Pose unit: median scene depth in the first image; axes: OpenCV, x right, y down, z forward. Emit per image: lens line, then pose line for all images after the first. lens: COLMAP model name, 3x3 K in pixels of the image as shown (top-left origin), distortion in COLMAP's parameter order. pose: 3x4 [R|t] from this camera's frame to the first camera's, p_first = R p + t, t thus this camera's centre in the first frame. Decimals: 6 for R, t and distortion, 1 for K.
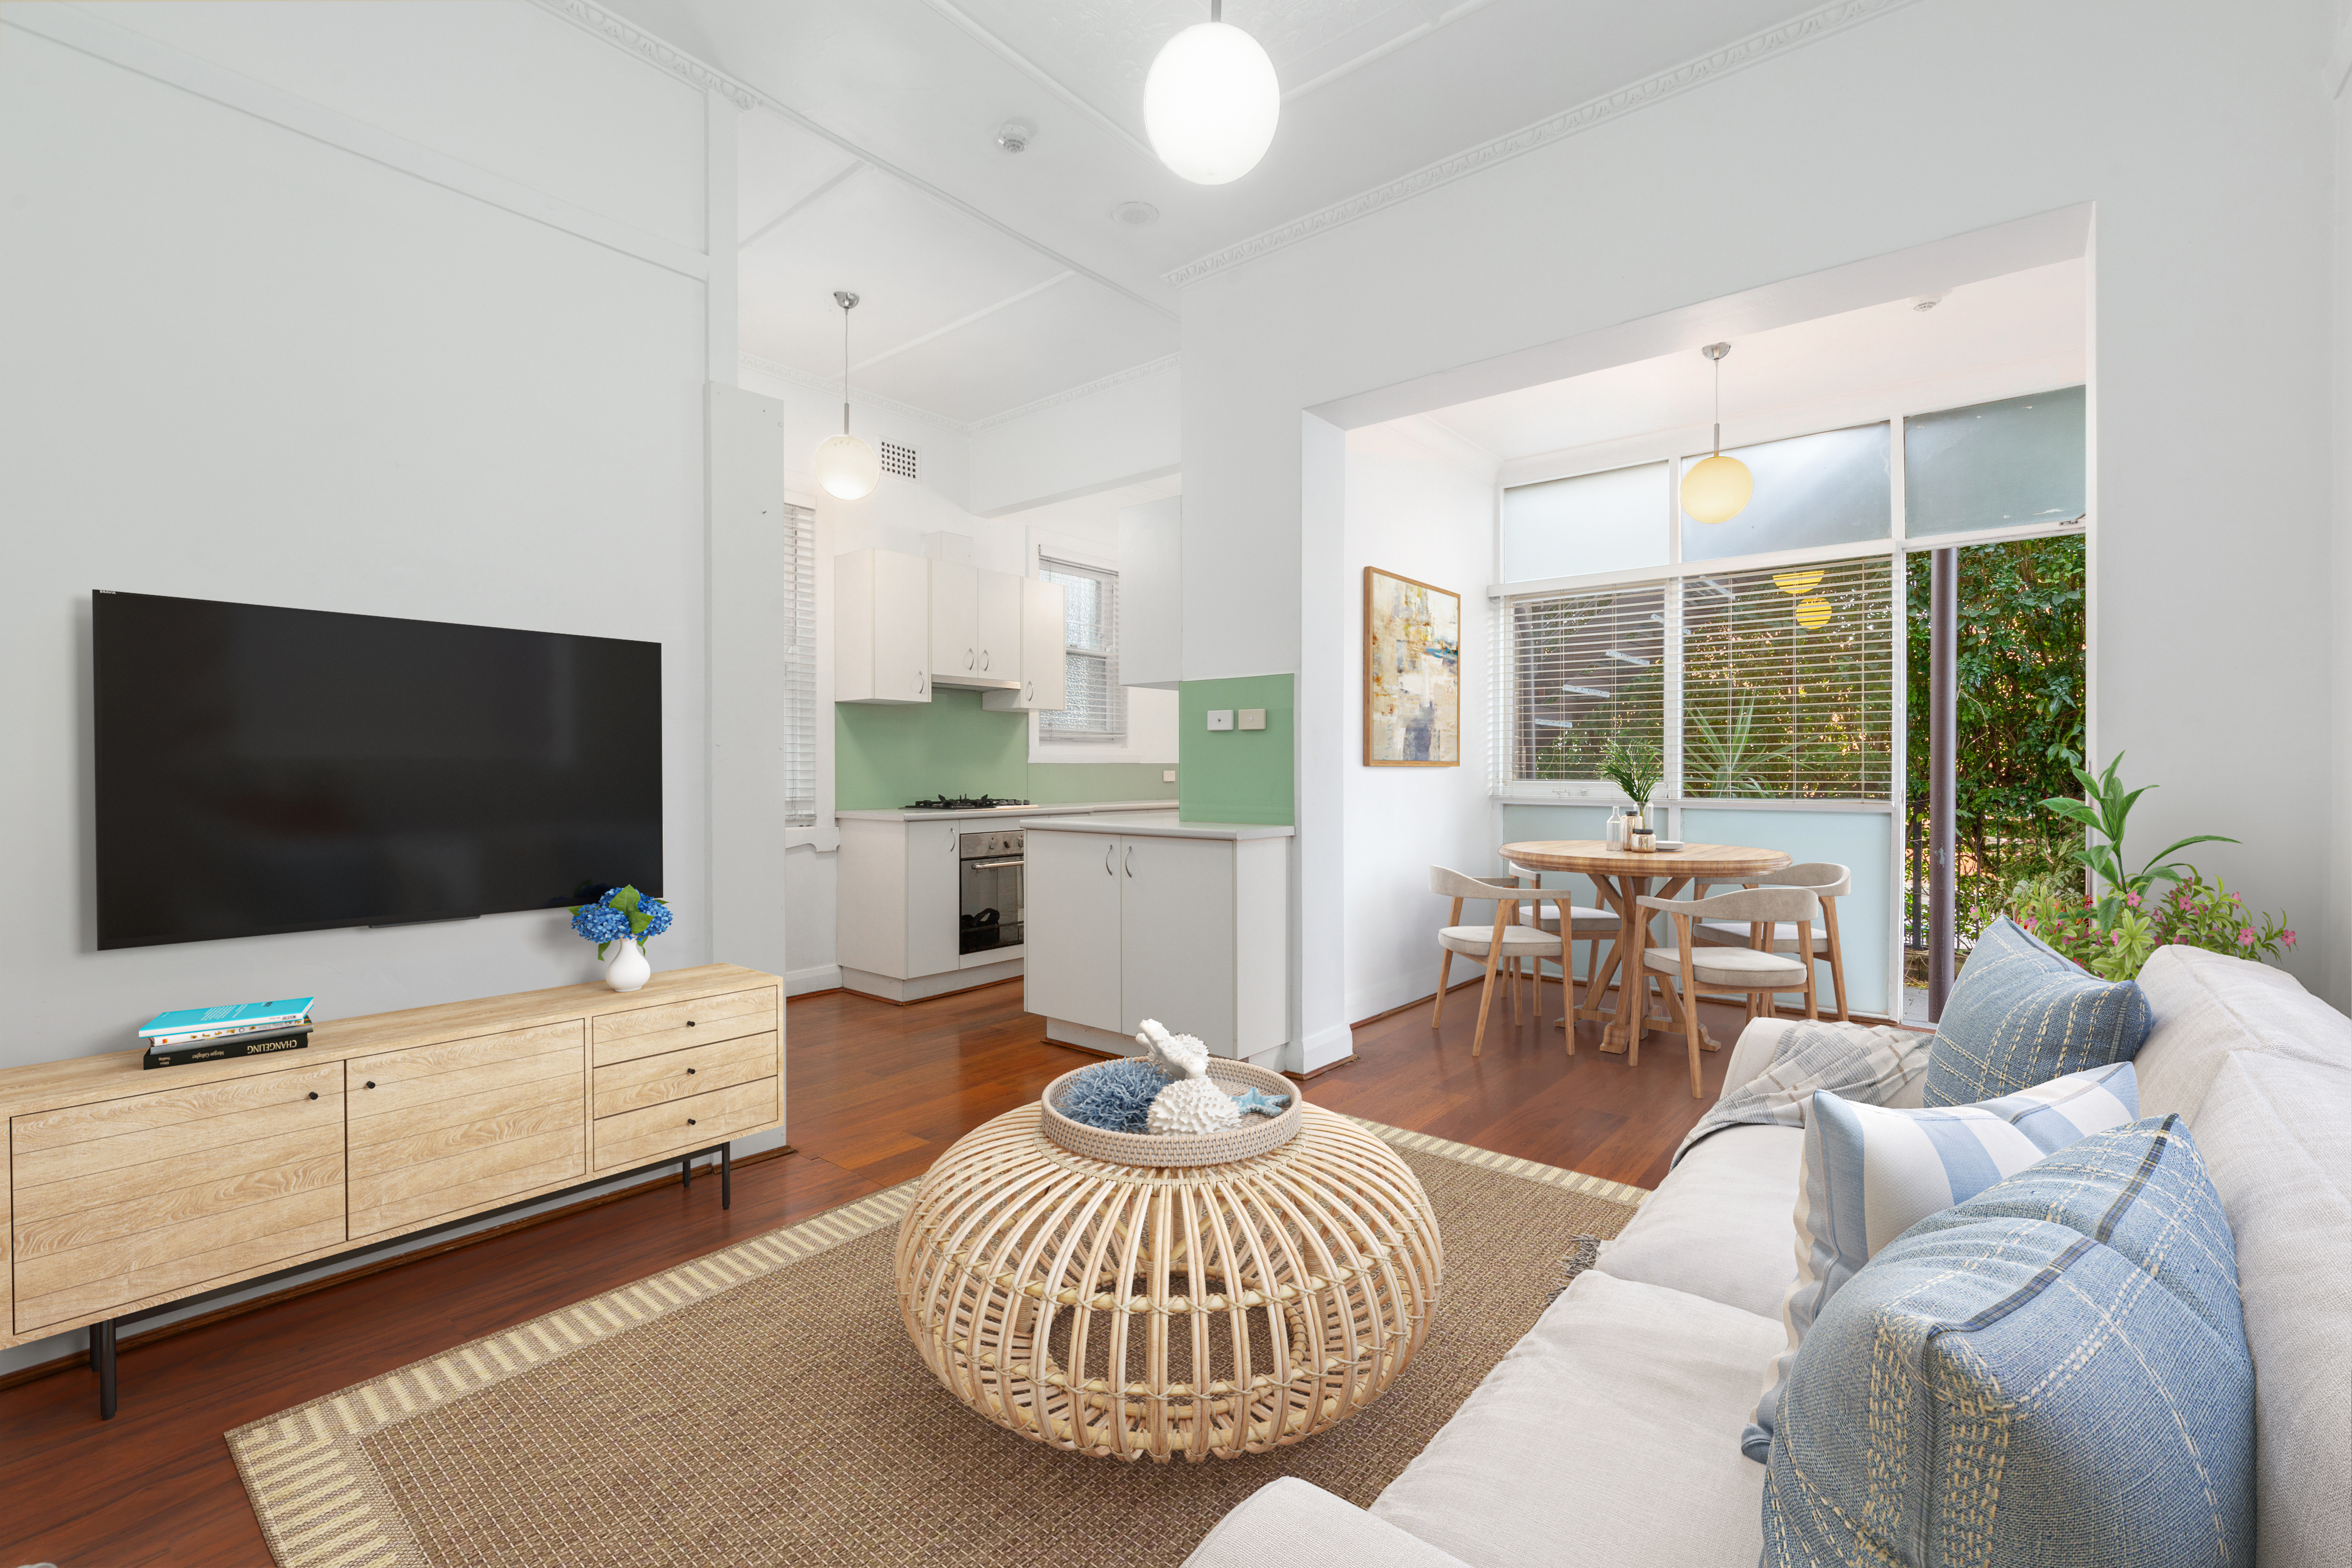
lens RADIAL K [[1020.7, 0, 1186.1], [0, 1020.7, 788.5], [0, 0, 1]] dist [-0.000072, -0.000028]
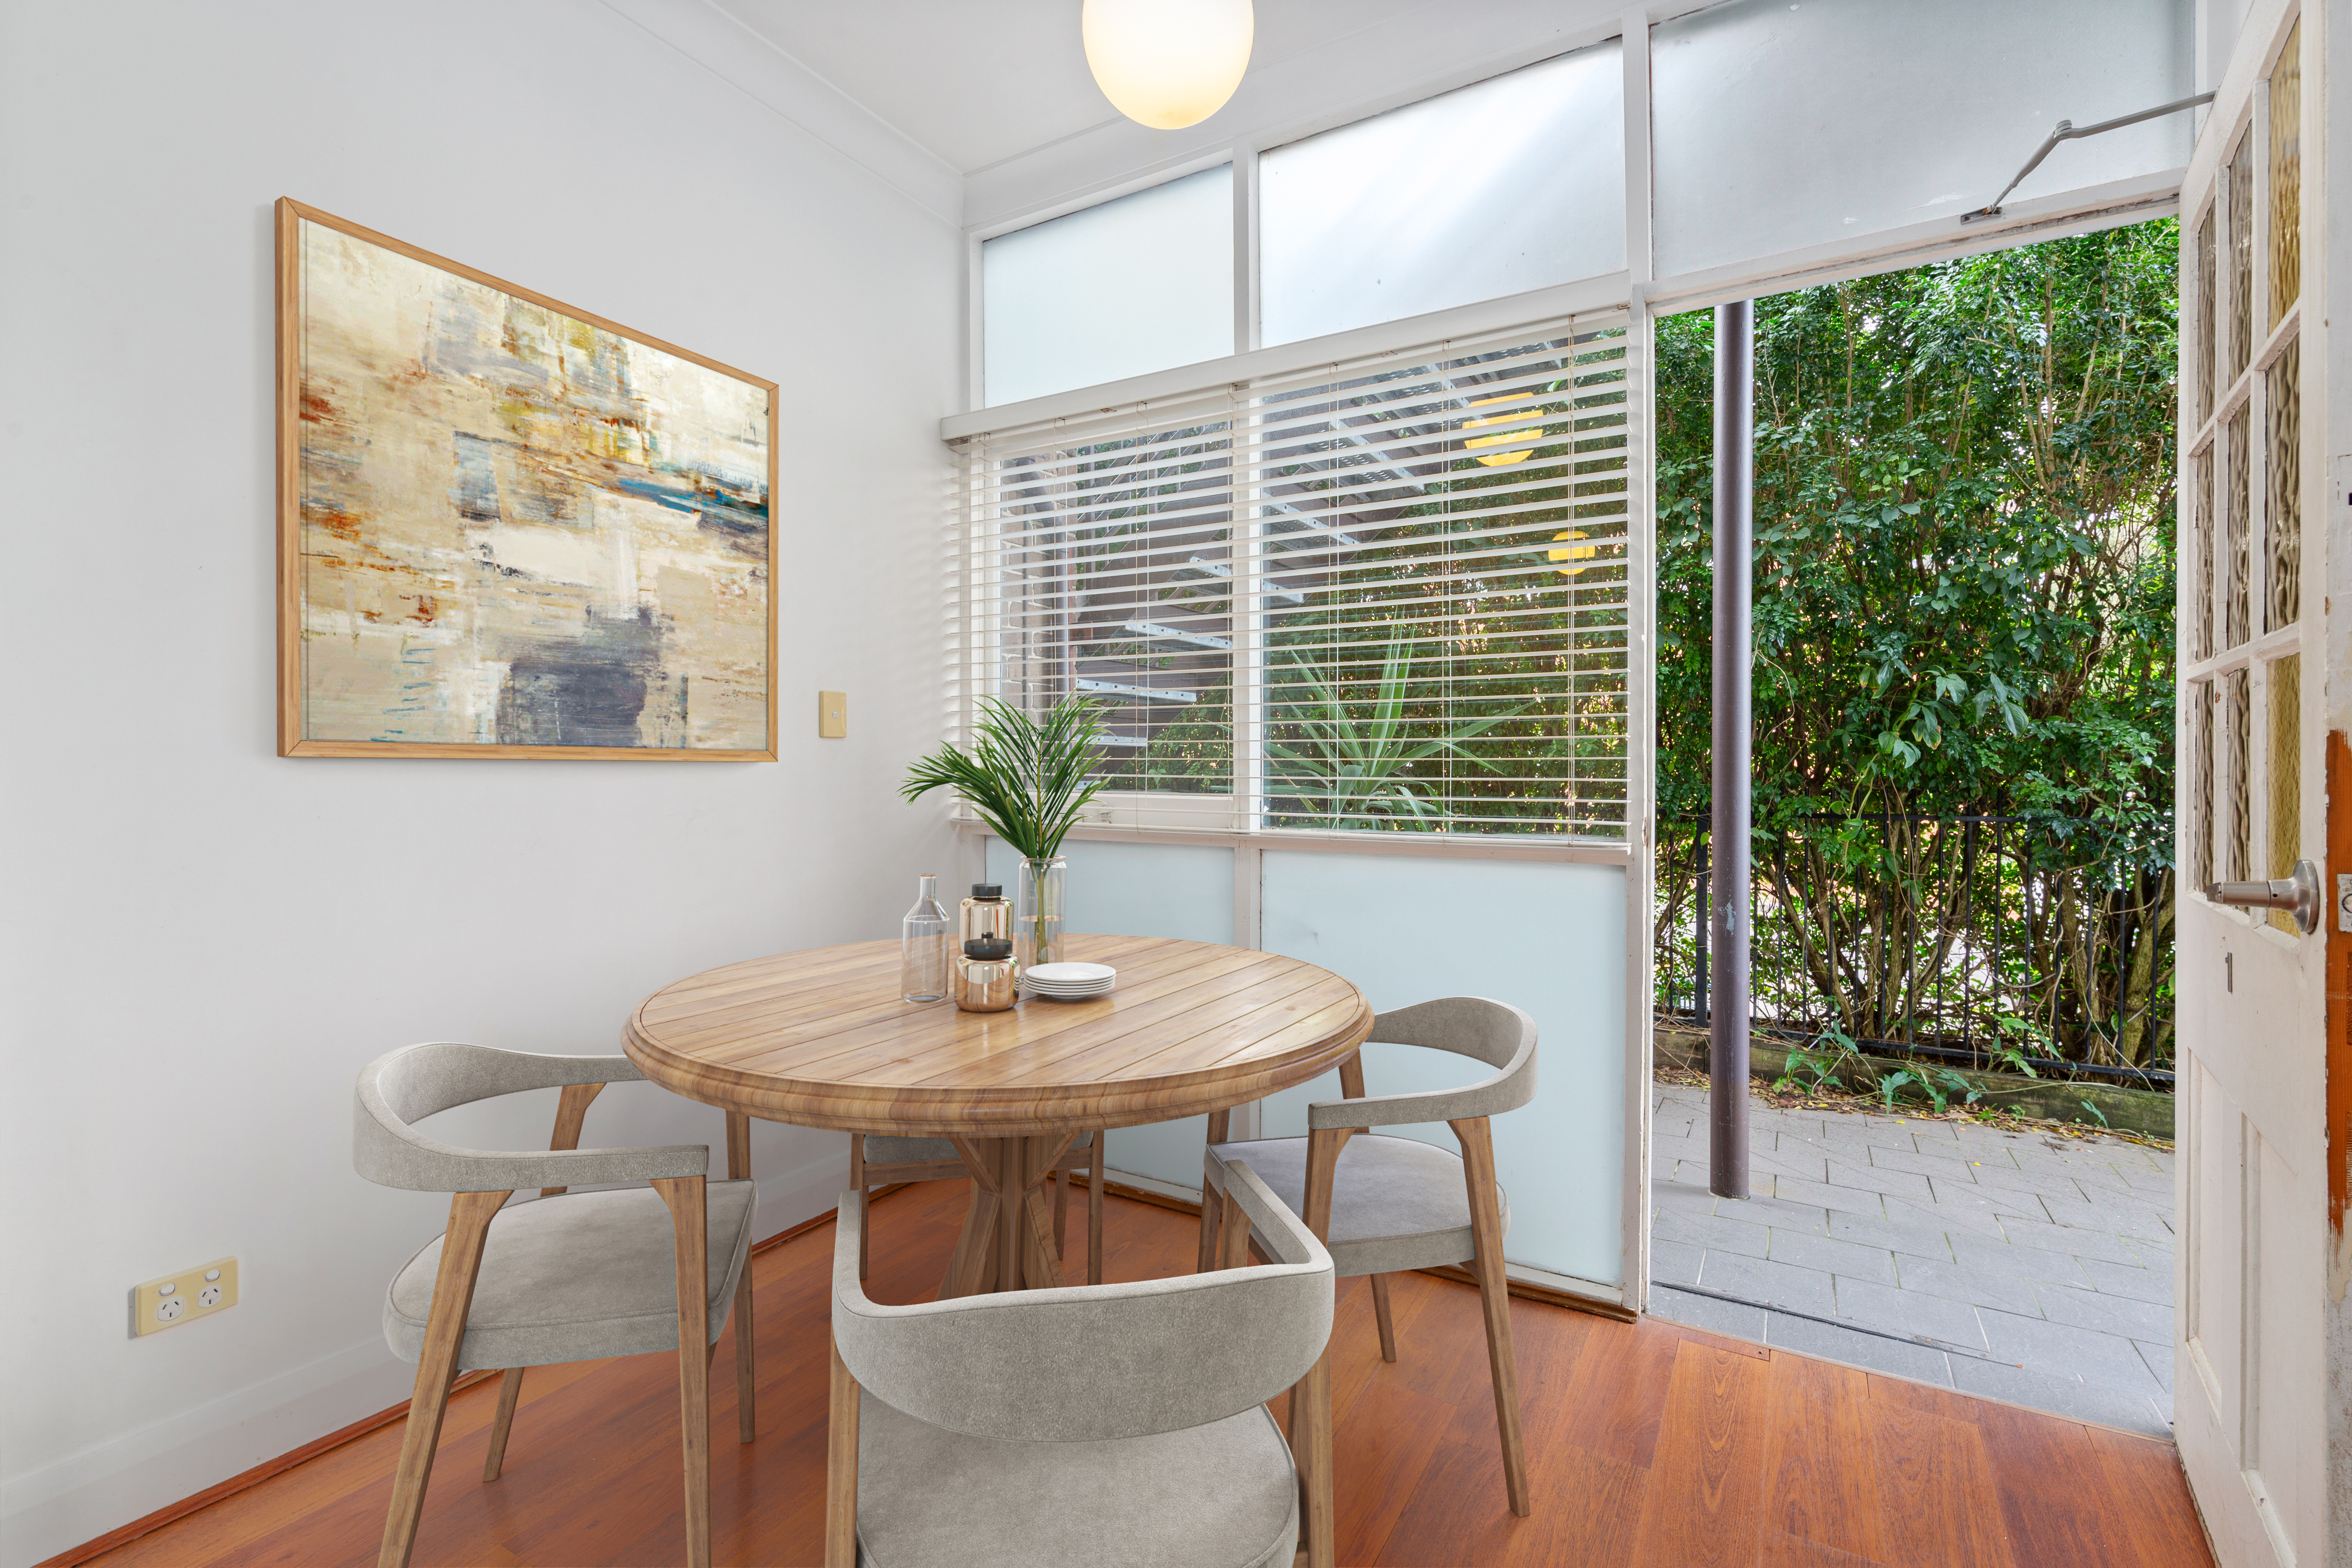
lens RADIAL K [[1069.9, 0, 1172.7], [0, 1069.9, 773.3], [0, 0, 1]] dist [0.004847, 0.000303]
pose [[0.987264, 0.000781, 0.159089, 0.269721], [0.001407, 0.999906, -0.013641, -0.007386], [-0.159084, 0.013691, 0.987170, 0.370648]]
